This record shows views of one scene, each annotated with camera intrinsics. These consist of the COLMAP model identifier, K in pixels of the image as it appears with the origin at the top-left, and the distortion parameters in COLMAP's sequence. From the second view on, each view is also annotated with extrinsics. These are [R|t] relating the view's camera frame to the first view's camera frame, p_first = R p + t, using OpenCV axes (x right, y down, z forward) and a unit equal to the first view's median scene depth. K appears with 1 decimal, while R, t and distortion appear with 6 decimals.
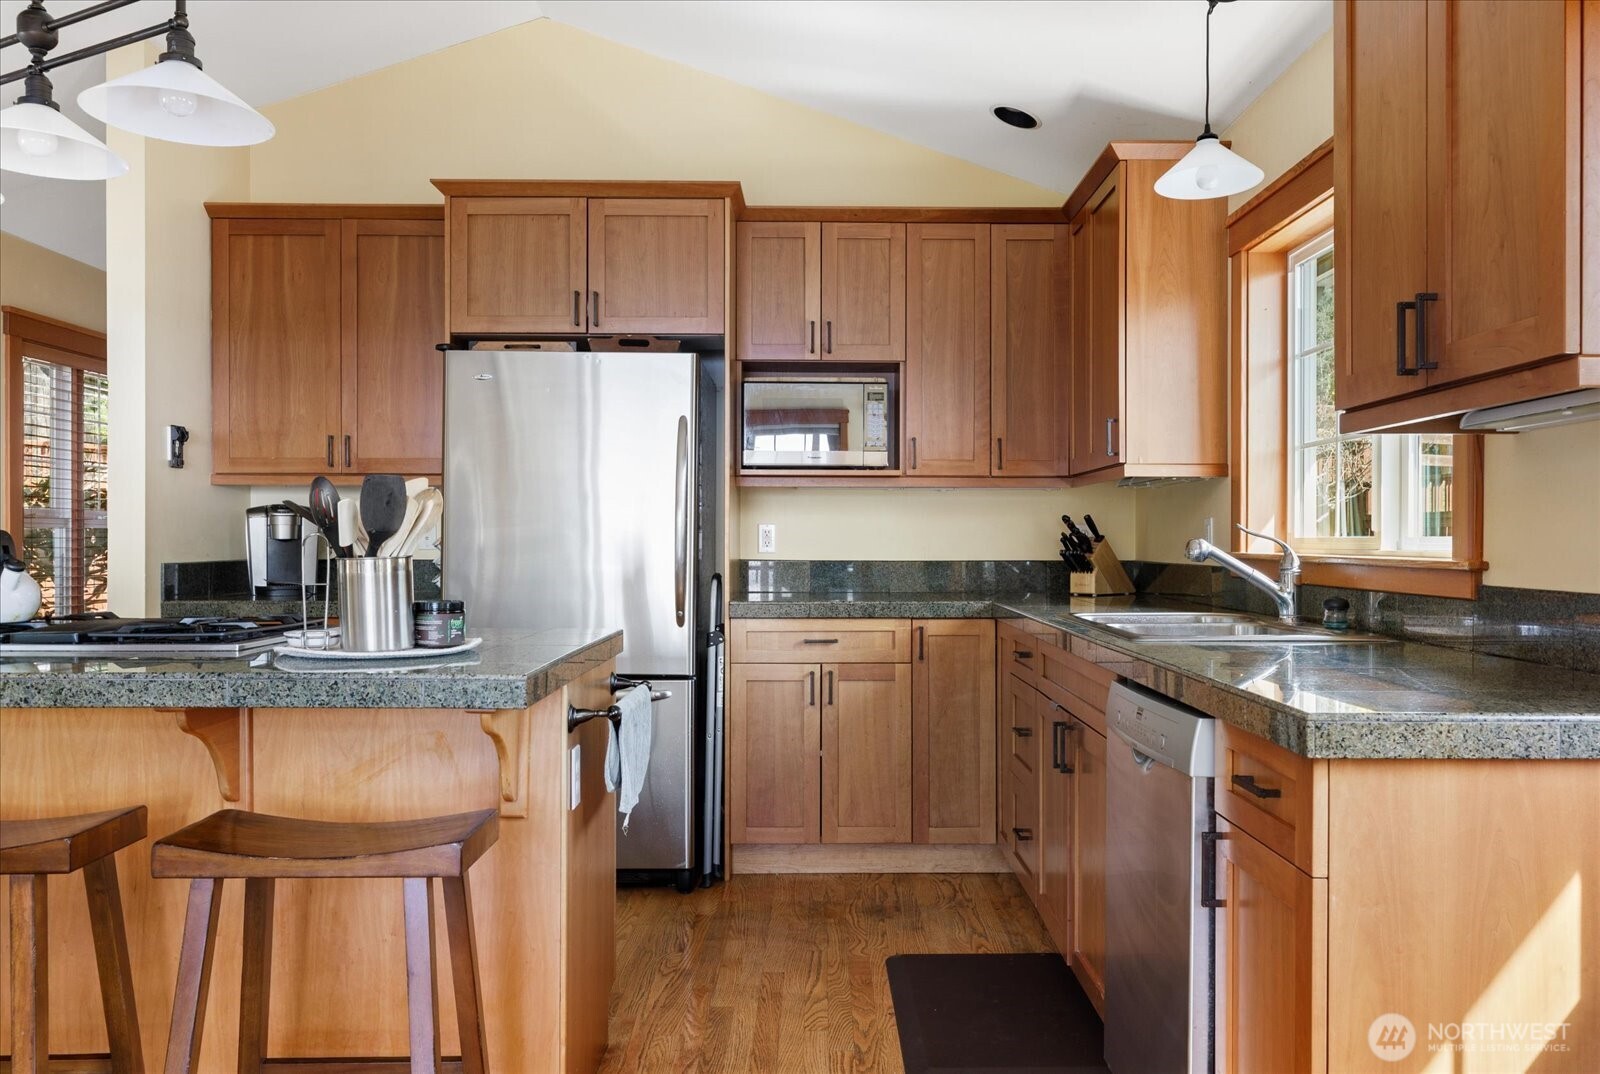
lens RADIAL K [[1253.7, 0, 800.0], [0, 1253.7, 537.0], [0, 0, 1]] dist [-0.002632, -0.001651]
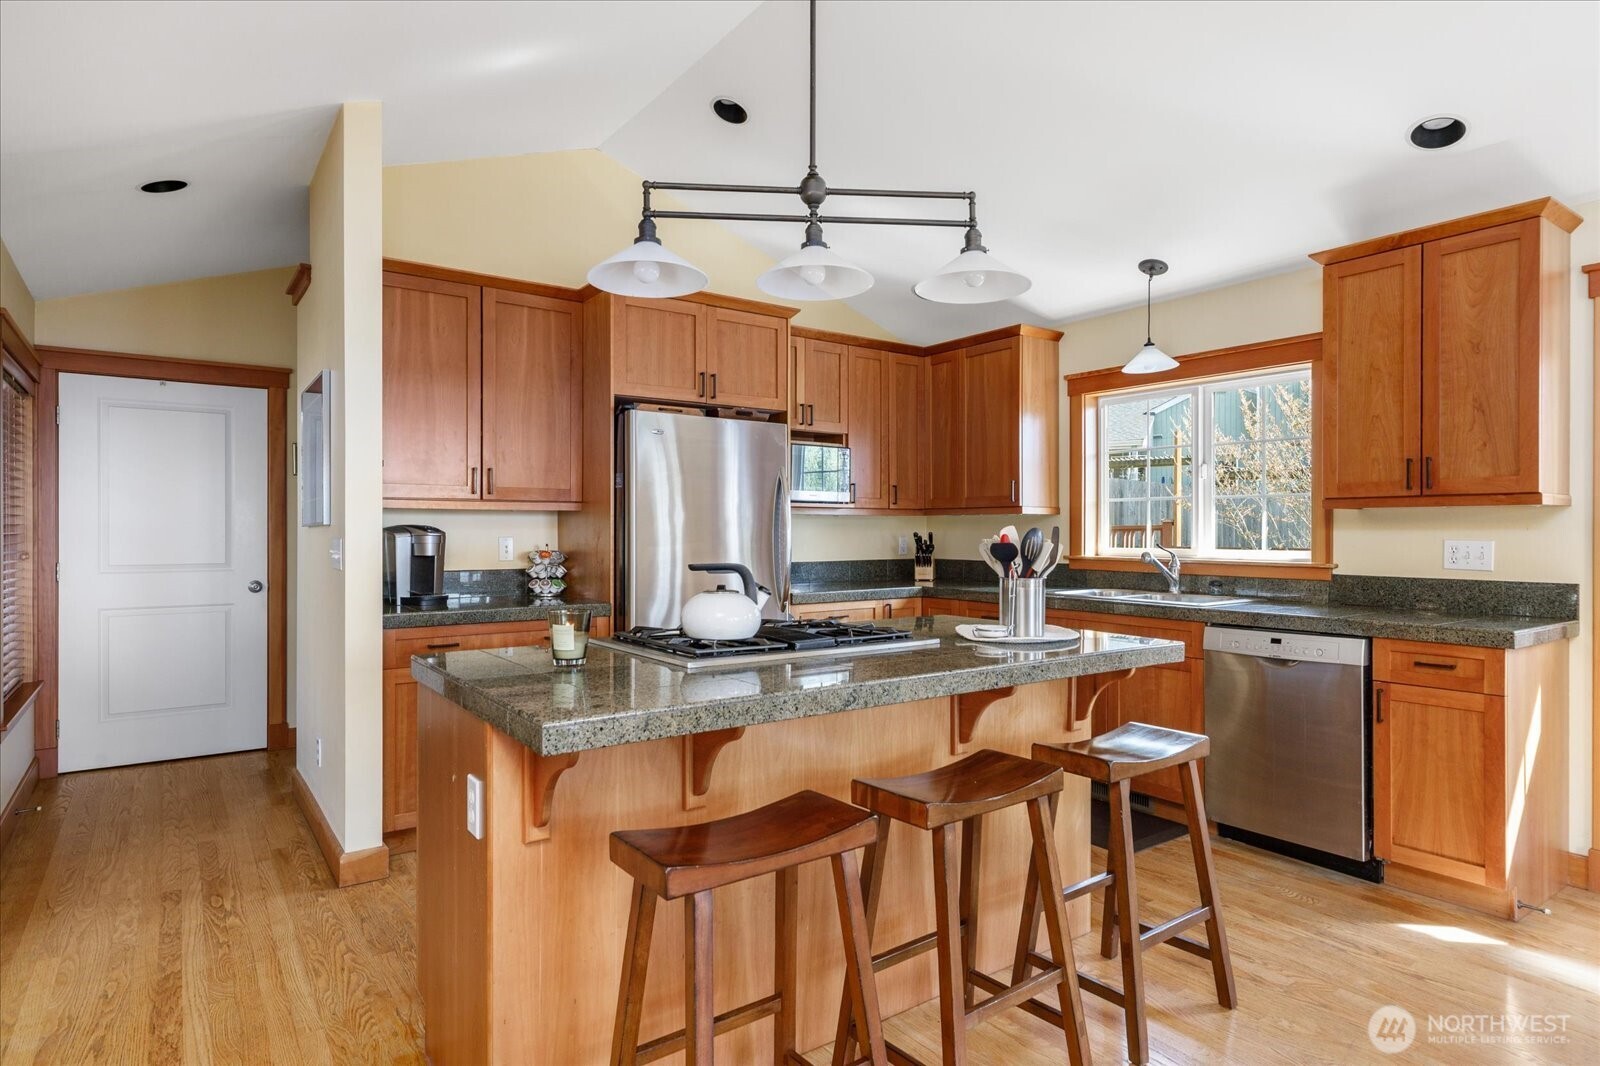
lens RADIAL K [[895.6, 0, 847.7], [0, 895.6, 534.8], [0, 0, 1]] dist [0.002437, 0.000470]
pose [[0.809123, -0.002399, 0.587635, -0.620725], [-0.000352, 0.999990, 0.004568, -0.022478], [-0.587640, -0.003903, 0.809113, 0.111542]]
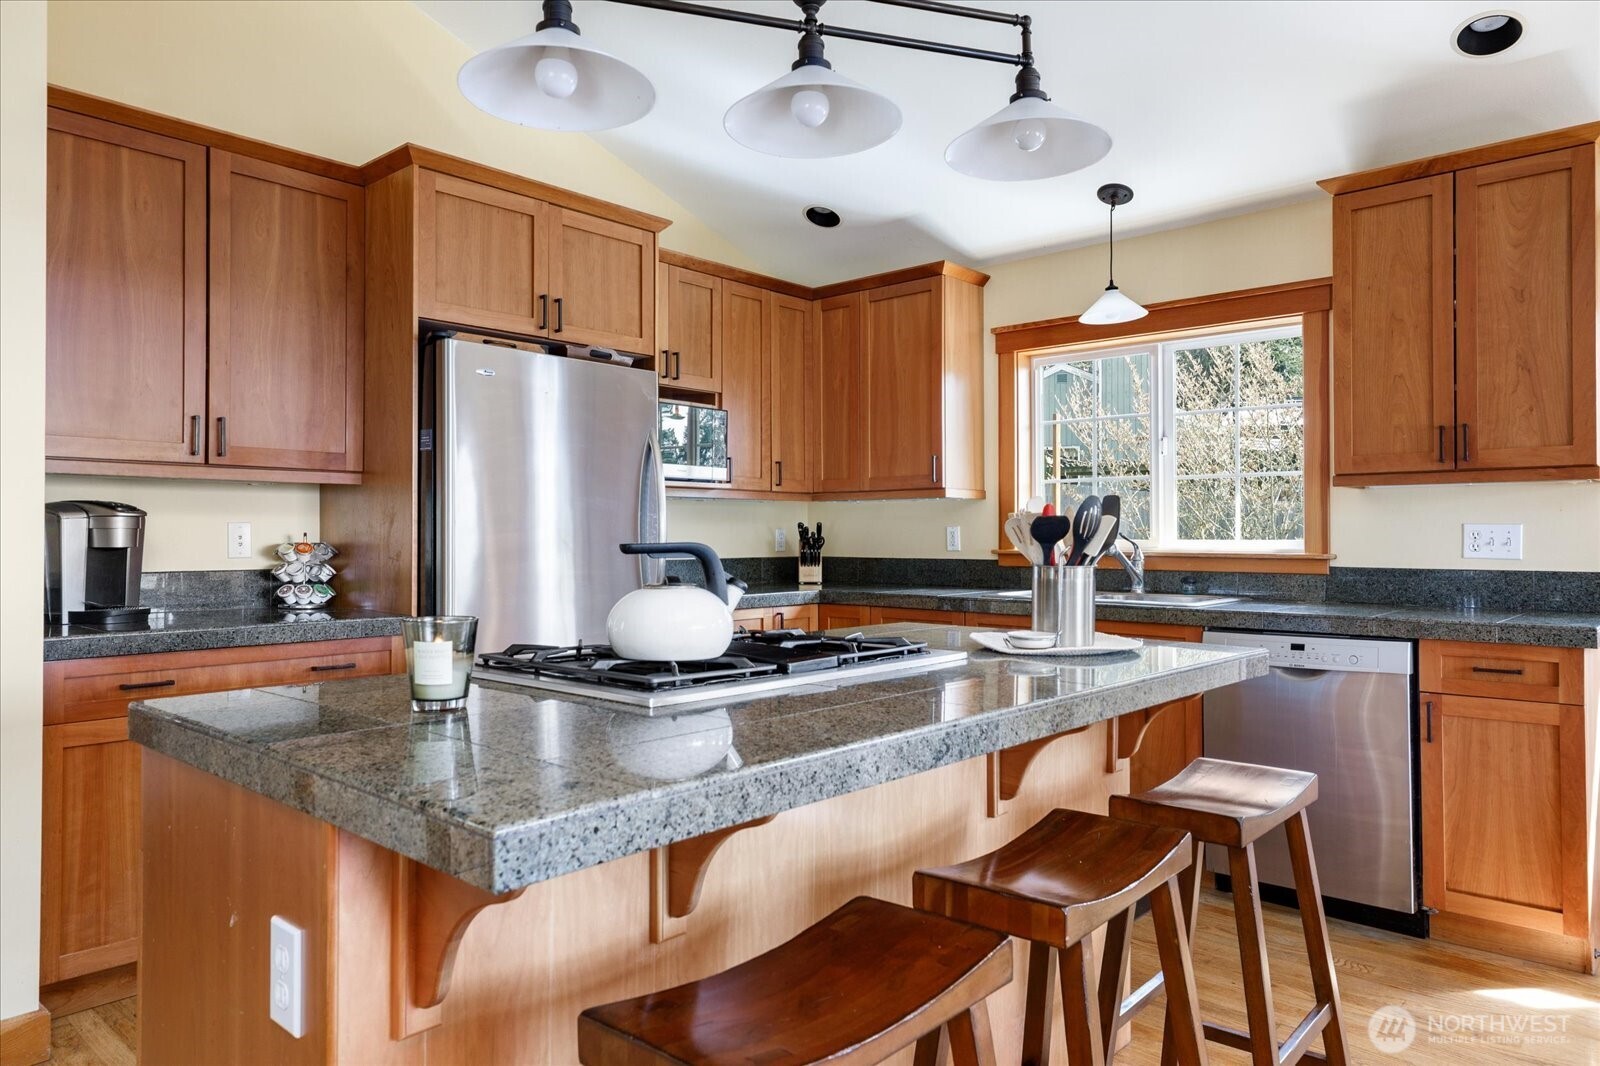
lens RADIAL K [[1040.5, 0, 862.2], [0, 1040.5, 525.9], [0, 0, 1]] dist [0.007140, 0.001743]
pose [[0.667426, 0.005422, 0.744656, -0.617459], [0.000198, 0.999972, -0.007457, -0.006940], [-0.744676, 0.005124, 0.667407, 0.259822]]
